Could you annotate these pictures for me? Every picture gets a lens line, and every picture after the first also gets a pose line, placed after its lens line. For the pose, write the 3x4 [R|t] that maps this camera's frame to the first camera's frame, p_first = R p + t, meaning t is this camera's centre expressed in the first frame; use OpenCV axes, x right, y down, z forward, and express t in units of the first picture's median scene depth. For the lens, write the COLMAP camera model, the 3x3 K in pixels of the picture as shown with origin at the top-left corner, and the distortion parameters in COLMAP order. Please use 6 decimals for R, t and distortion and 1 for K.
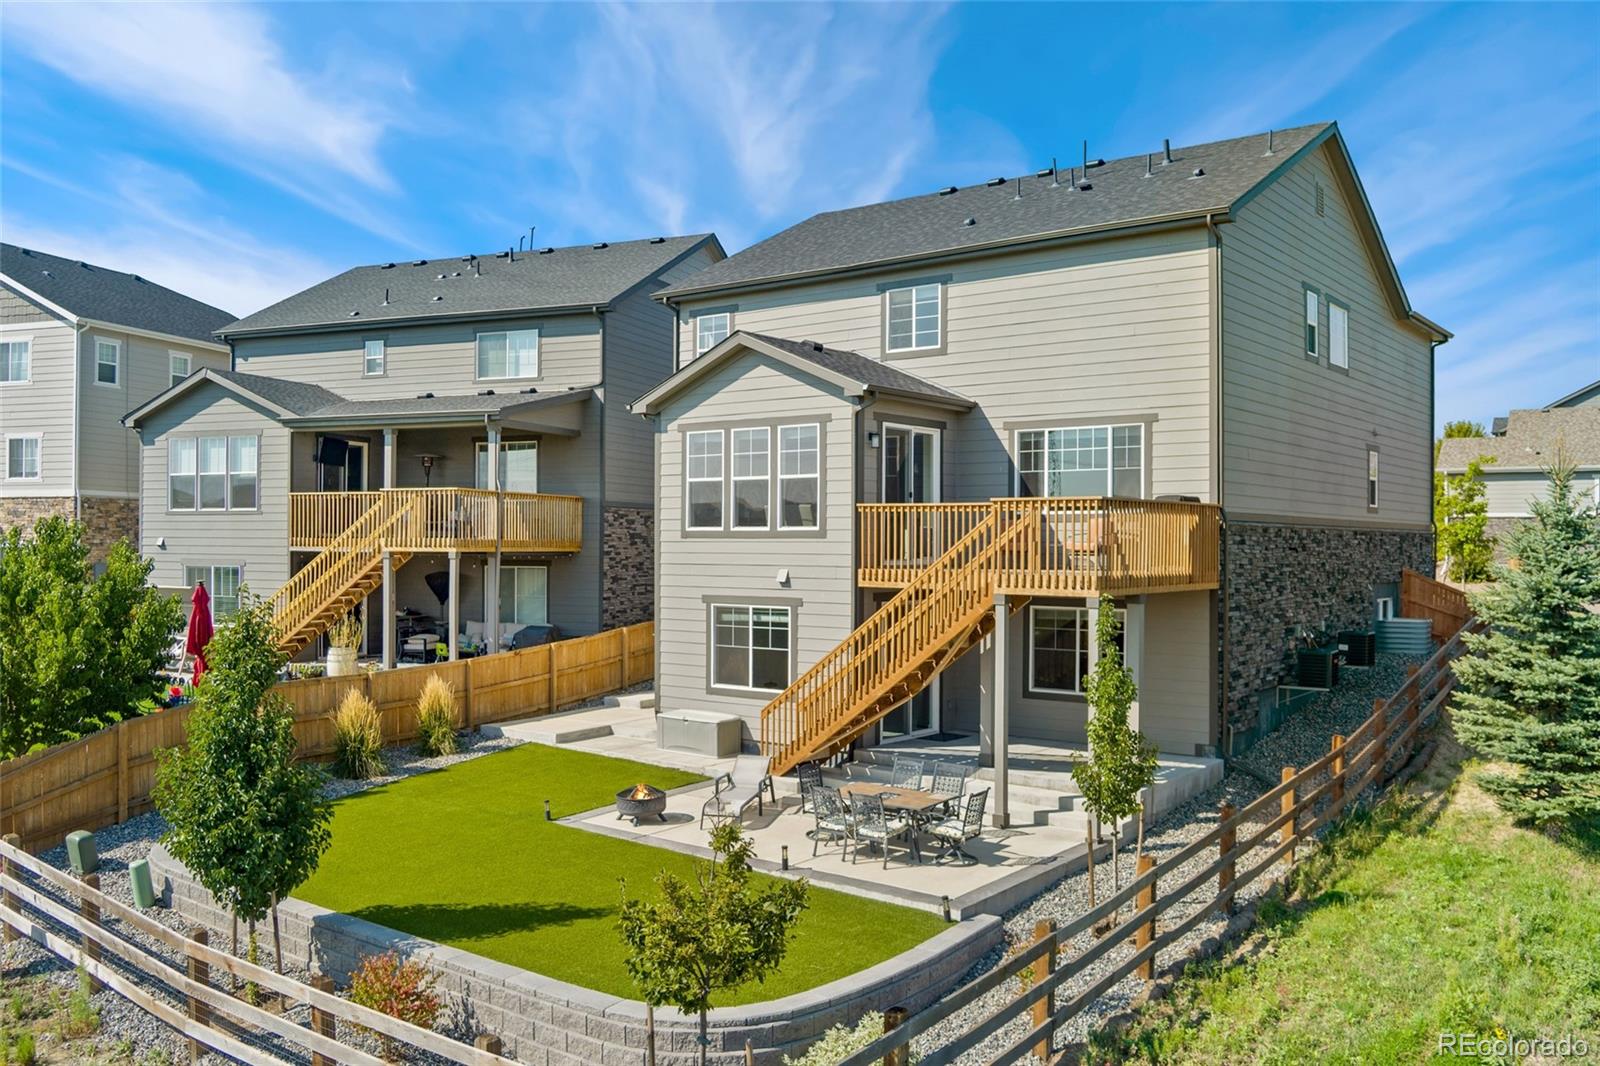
lens RADIAL K [[1282.8, 0, 794.6], [0, 1282.8, 545.9], [0, 0, 1]] dist [-0.049420, -0.000730]
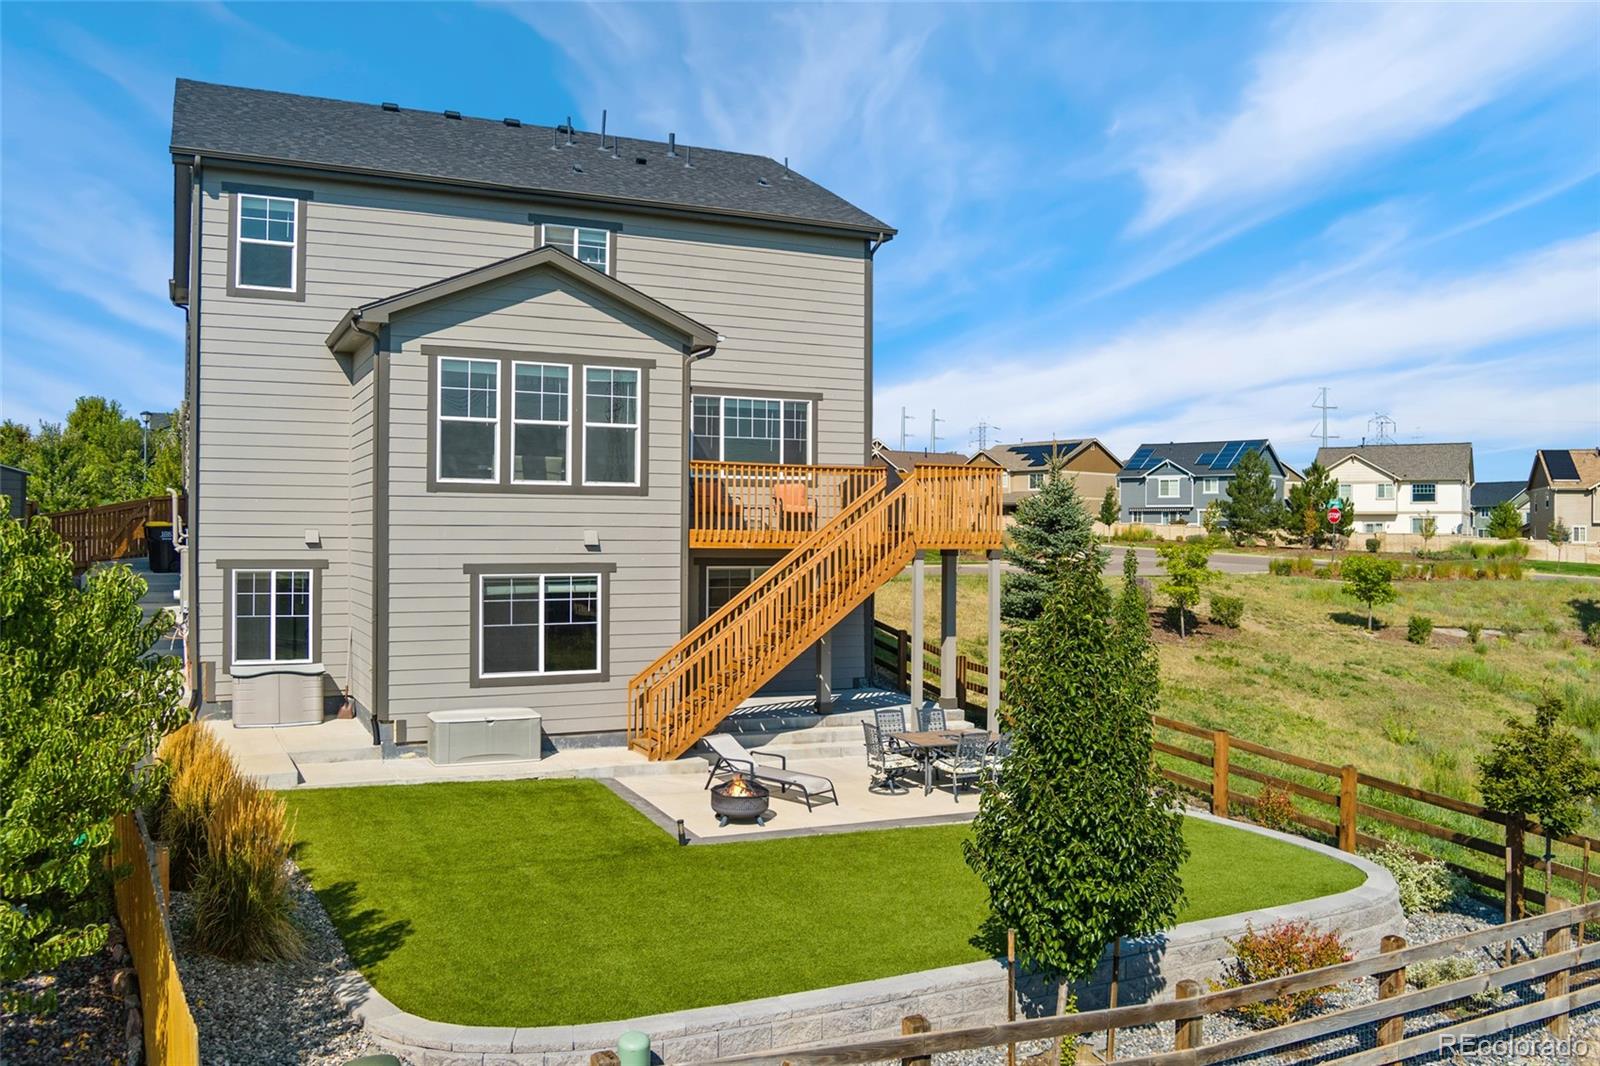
lens RADIAL K [[1282.8, 0, 794.4], [0, 1282.8, 518.2], [0, 0, 1]] dist [-0.049420, -0.000730]
pose [[0.453673, 0.006371, 0.891146, -0.707838], [-0.006753, 0.999970, -0.003711, 0.011749], [-0.891143, -0.004334, 0.453702, 0.472748]]
